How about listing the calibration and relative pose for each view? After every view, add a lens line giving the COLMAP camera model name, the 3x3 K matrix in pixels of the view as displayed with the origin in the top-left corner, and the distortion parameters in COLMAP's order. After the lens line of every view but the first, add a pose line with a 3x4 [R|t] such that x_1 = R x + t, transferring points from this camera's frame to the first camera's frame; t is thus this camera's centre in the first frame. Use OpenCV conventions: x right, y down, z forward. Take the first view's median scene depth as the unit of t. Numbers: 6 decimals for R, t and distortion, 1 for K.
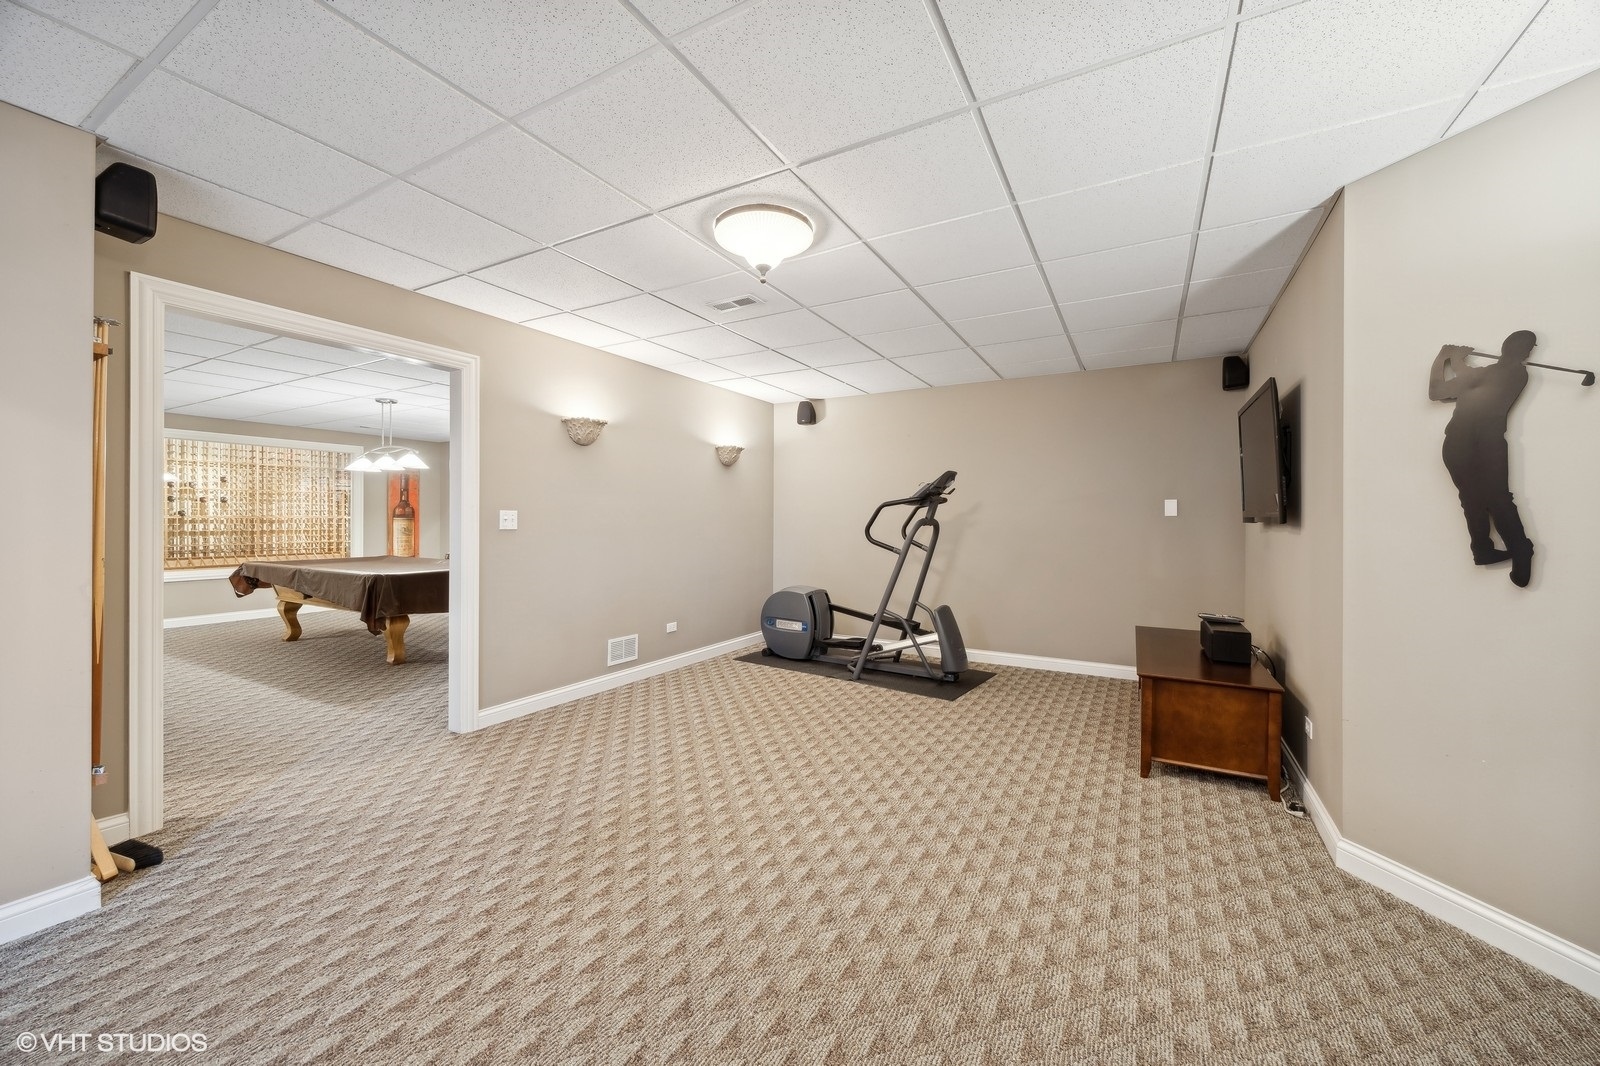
lens RADIAL K [[616.6, 0, 797.0], [0, 616.6, 521.3], [0, 0, 1]] dist [-0.002897, -0.000147]
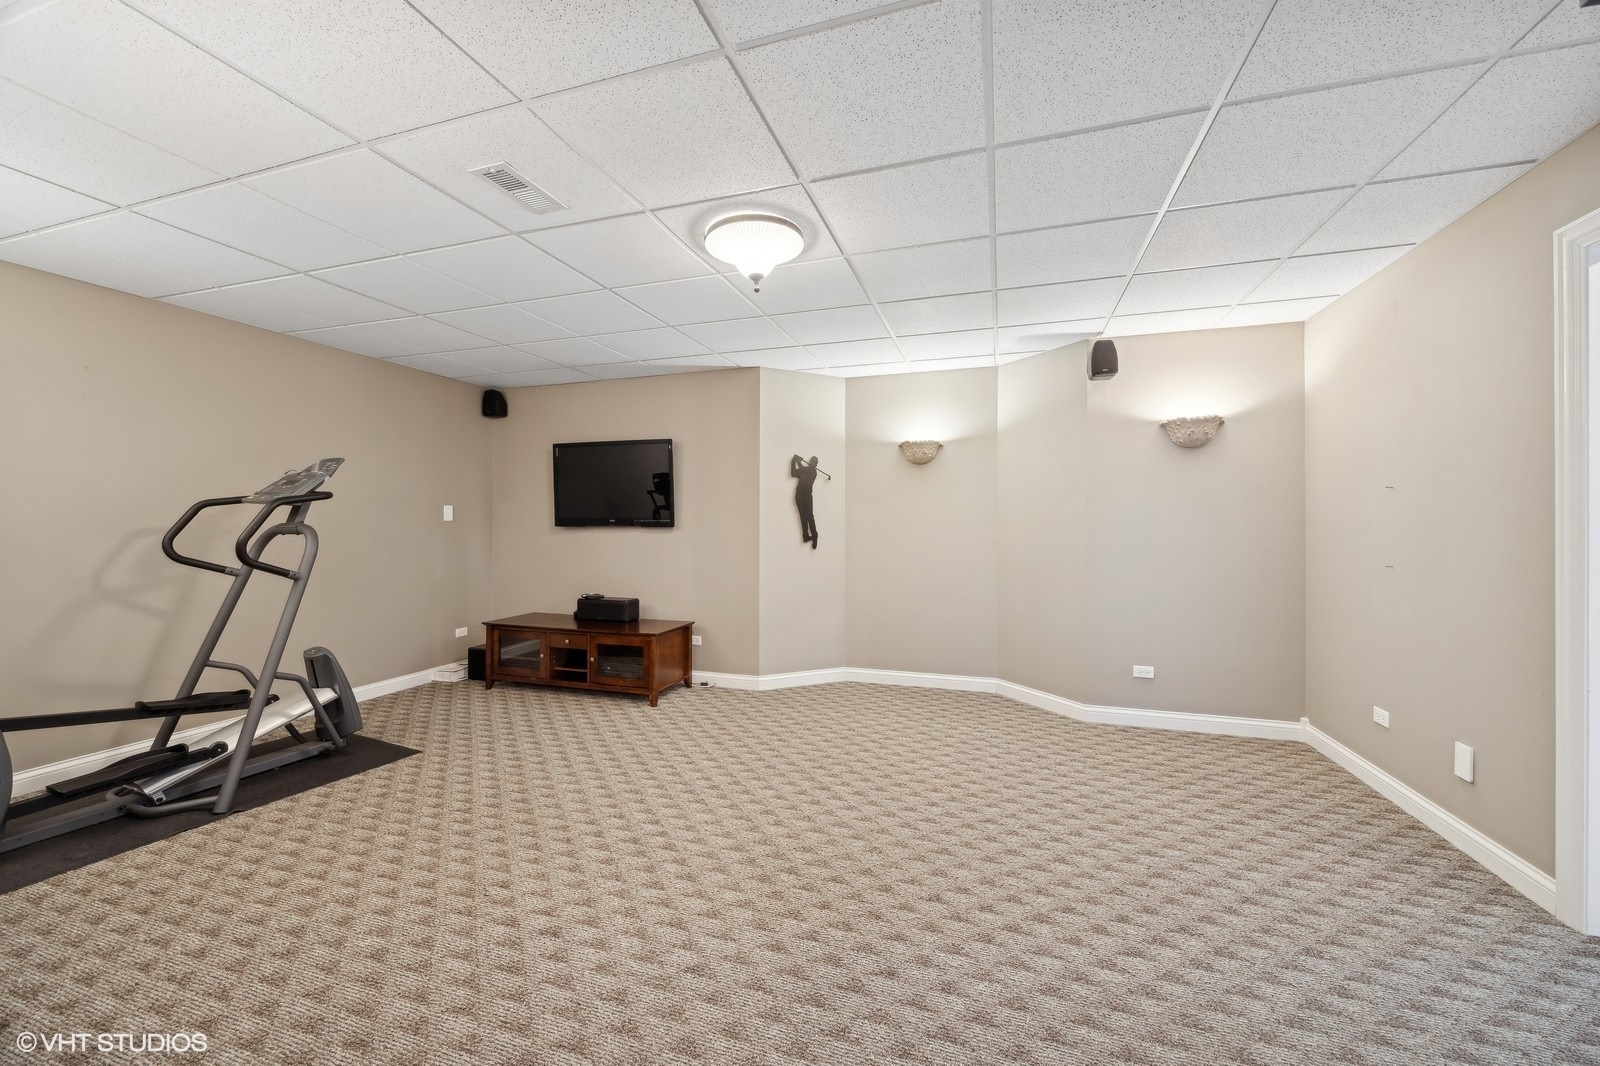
lens RADIAL K [[616.6, 0, 798.9], [0, 616.6, 527.5], [0, 0, 1]] dist [-0.002897, -0.000147]
pose [[-0.204700, -0.012736, 0.978742, -0.731623], [0.001225, 0.999911, 0.013267, -0.013132], [-0.978824, 0.003915, -0.204666, 0.790051]]
